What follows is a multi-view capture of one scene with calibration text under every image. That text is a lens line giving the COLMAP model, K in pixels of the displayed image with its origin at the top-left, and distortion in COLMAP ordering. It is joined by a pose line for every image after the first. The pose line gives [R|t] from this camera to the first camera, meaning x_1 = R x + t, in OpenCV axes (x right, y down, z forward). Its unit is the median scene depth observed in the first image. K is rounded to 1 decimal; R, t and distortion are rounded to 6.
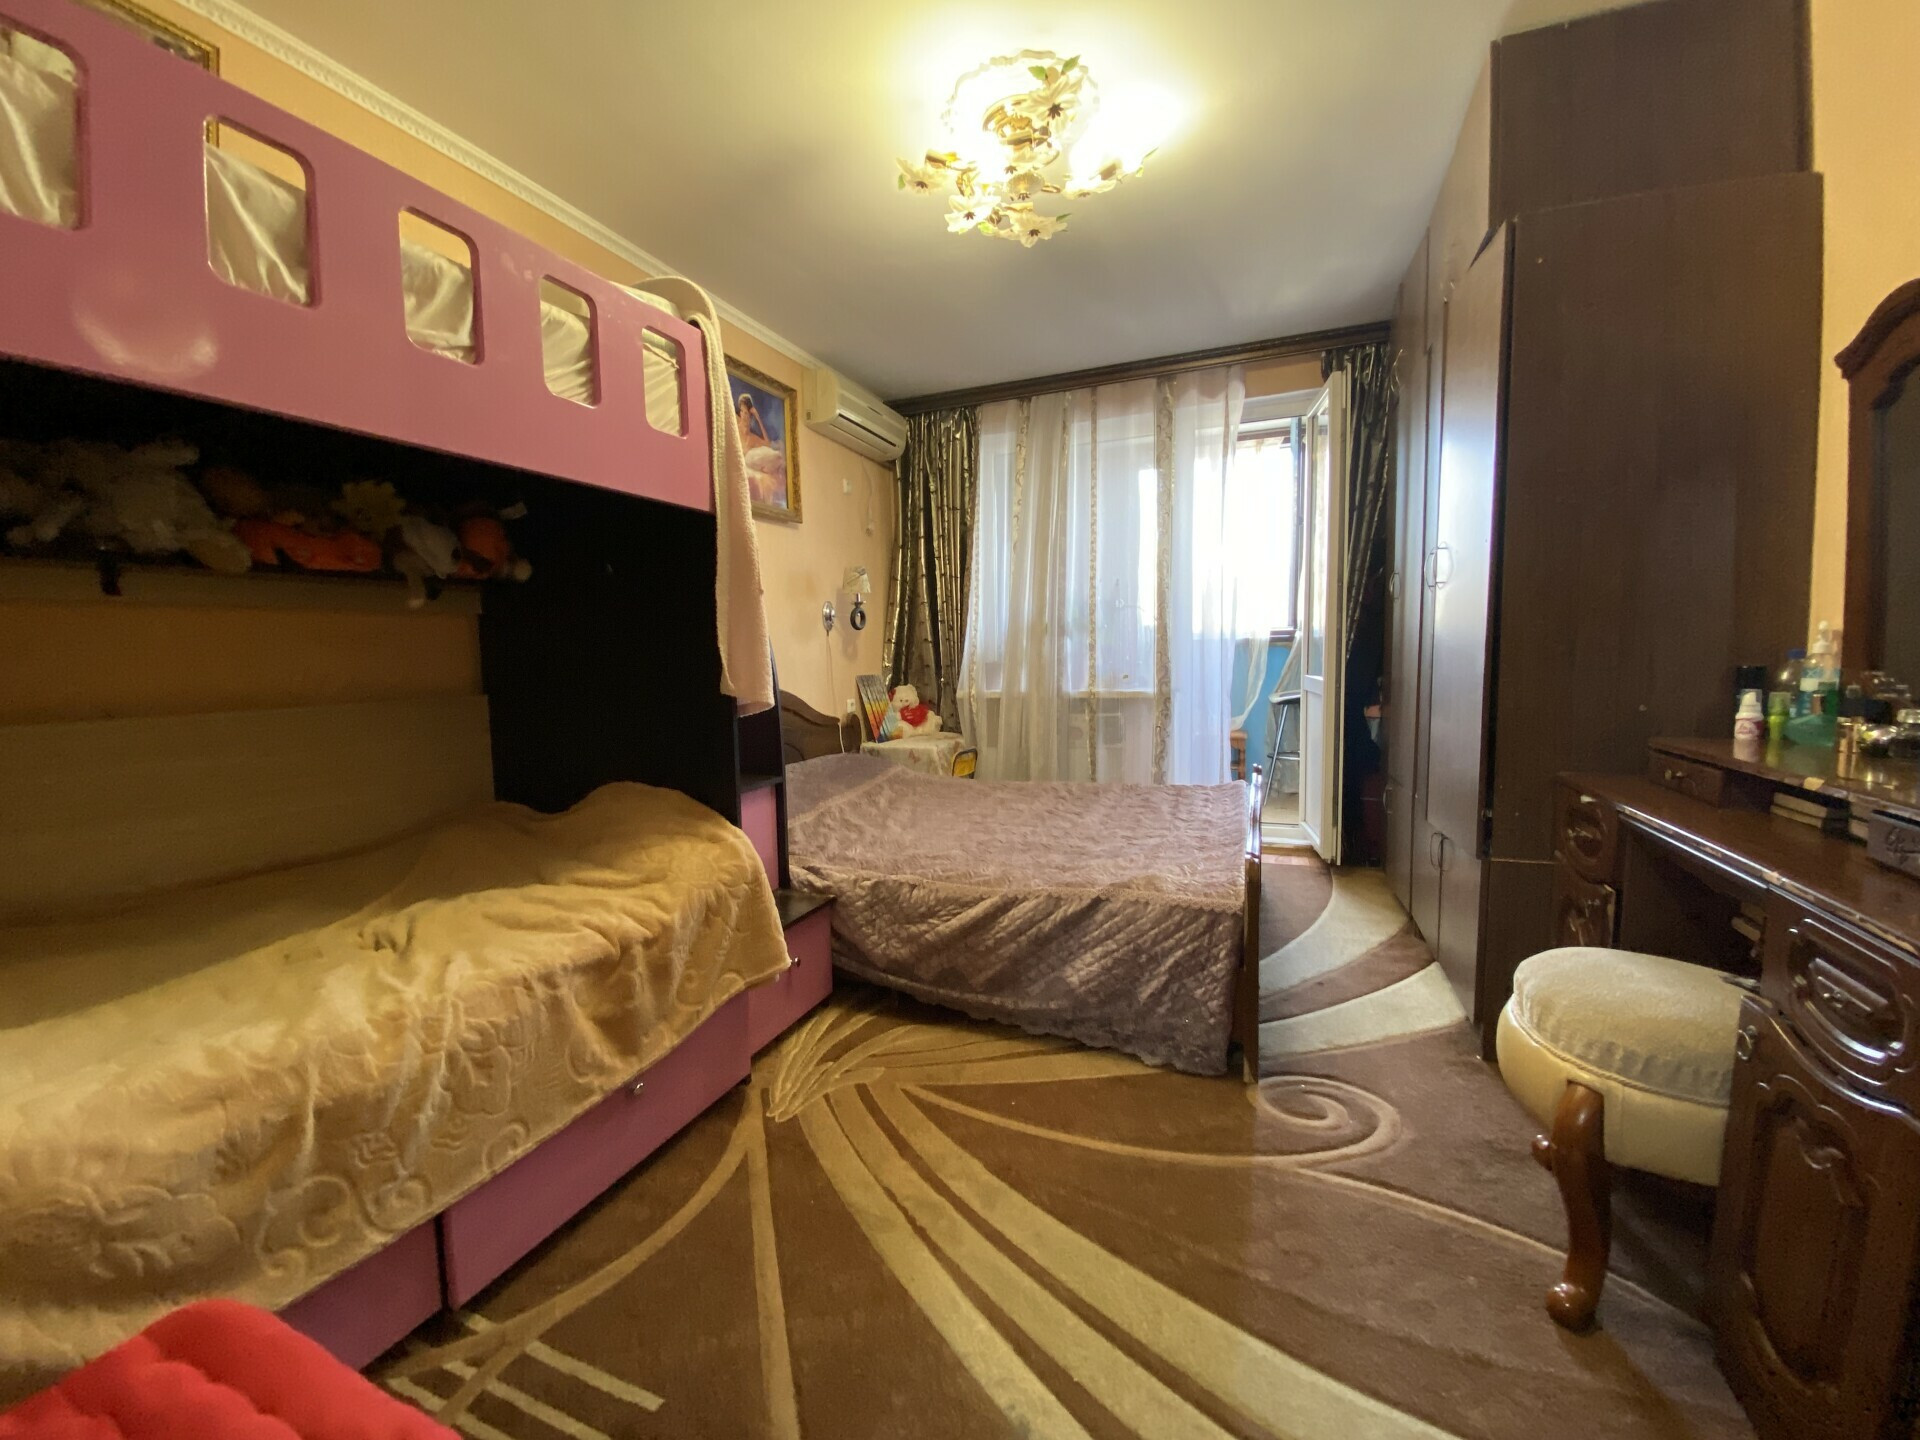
lens RADIAL K [[768.8, 0, 959.5], [0, 768.8, 719.5], [0, 0, 1]] dist [0.012225, -0.016412]
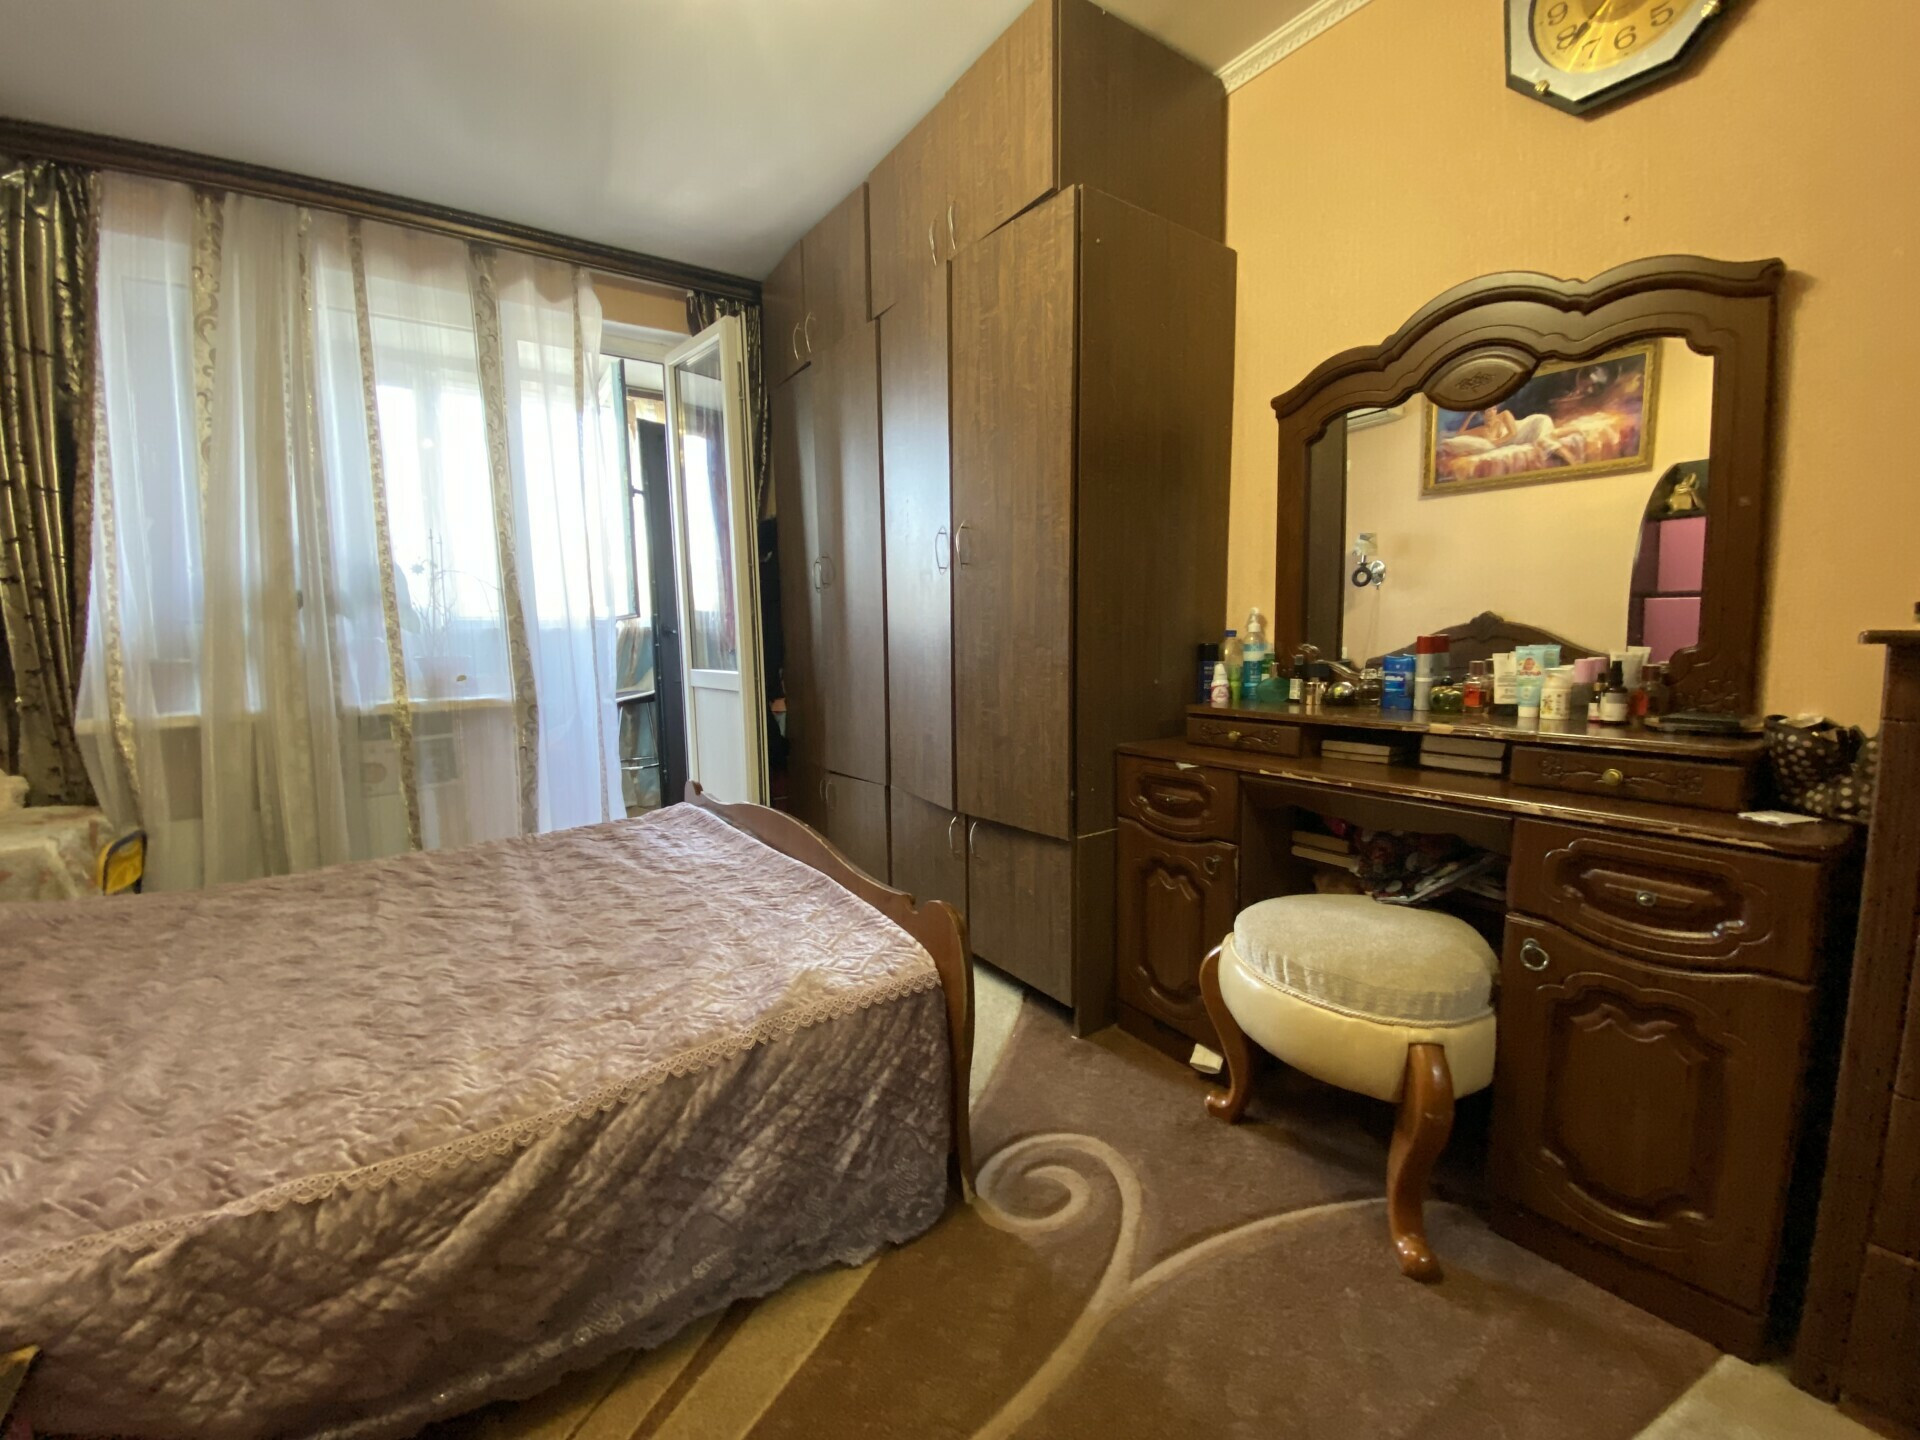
lens RADIAL K [[768.8, 0, 954.5], [0, 768.8, 715.4], [0, 0, 1]] dist [0.012225, -0.016412]
pose [[0.552712, -0.075717, 0.829925, -0.168824], [0.081158, 0.996021, 0.036821, -0.022211], [-0.829411, 0.047004, 0.556658, 0.446030]]
